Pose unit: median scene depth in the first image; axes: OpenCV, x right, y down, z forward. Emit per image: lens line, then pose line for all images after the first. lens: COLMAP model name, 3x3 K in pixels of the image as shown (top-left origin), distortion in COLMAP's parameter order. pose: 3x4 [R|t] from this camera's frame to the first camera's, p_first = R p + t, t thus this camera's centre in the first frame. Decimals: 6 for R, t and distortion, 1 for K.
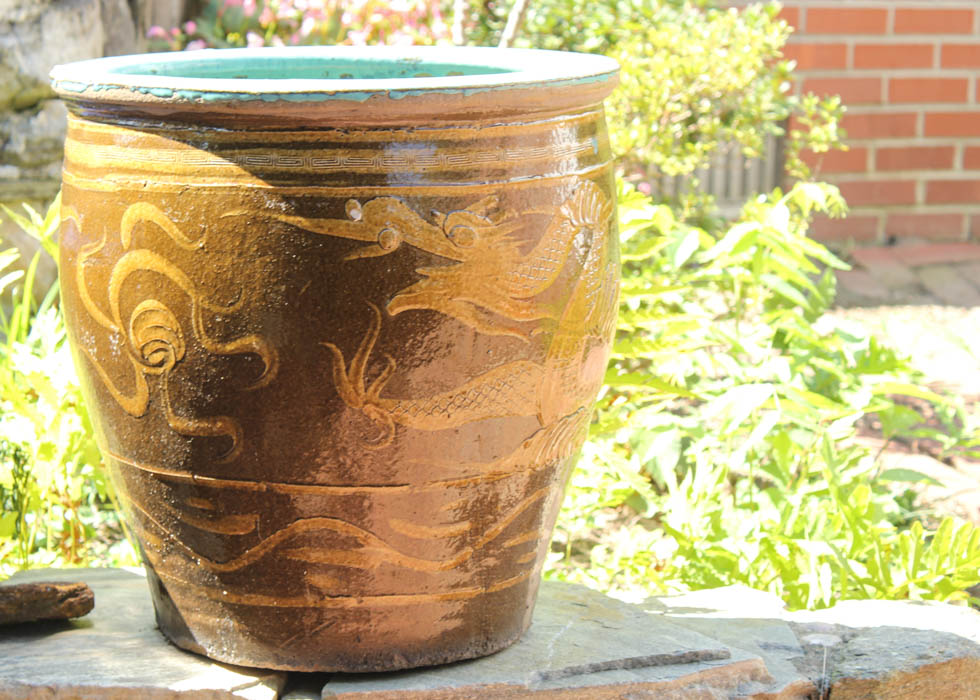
lens RADIAL K [[1953.6, 0, 490.0], [0, 1953.6, 350.0], [0, 0, 1]] dist [0.006634, 0.096735]
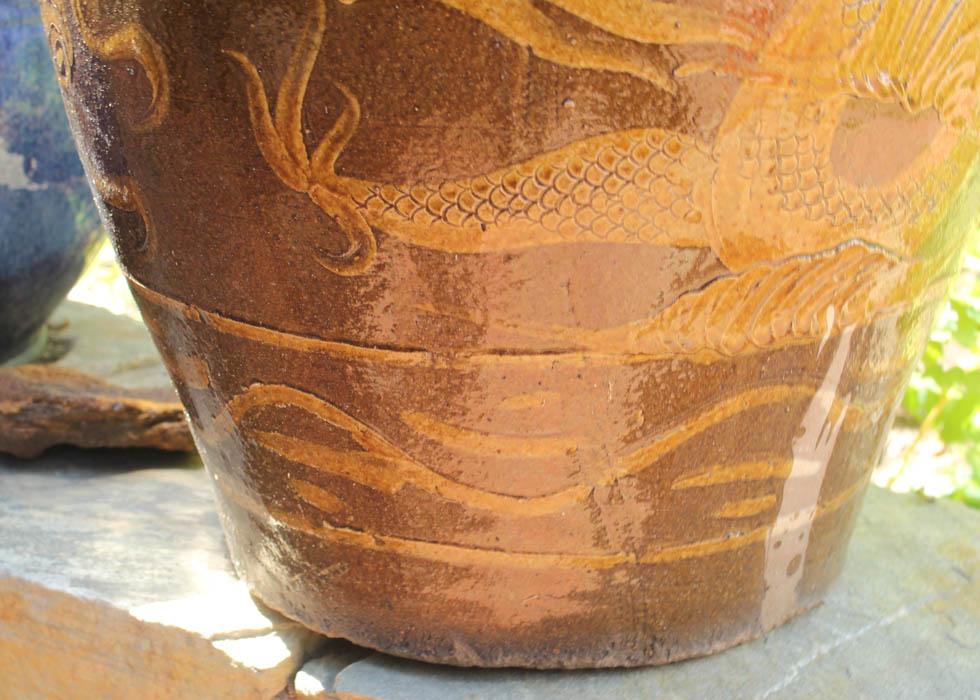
lens RADIAL K [[1797.9, 0, 490.0], [0, 1797.9, 350.0], [0, 0, 1]] dist [0.039022, 0.106085]
pose [[0.894458, 0.149533, -0.421409, 0.165843], [-0.091617, 0.983720, 0.154602, -0.005288], [0.437667, -0.099677, 0.893595, 0.567334]]
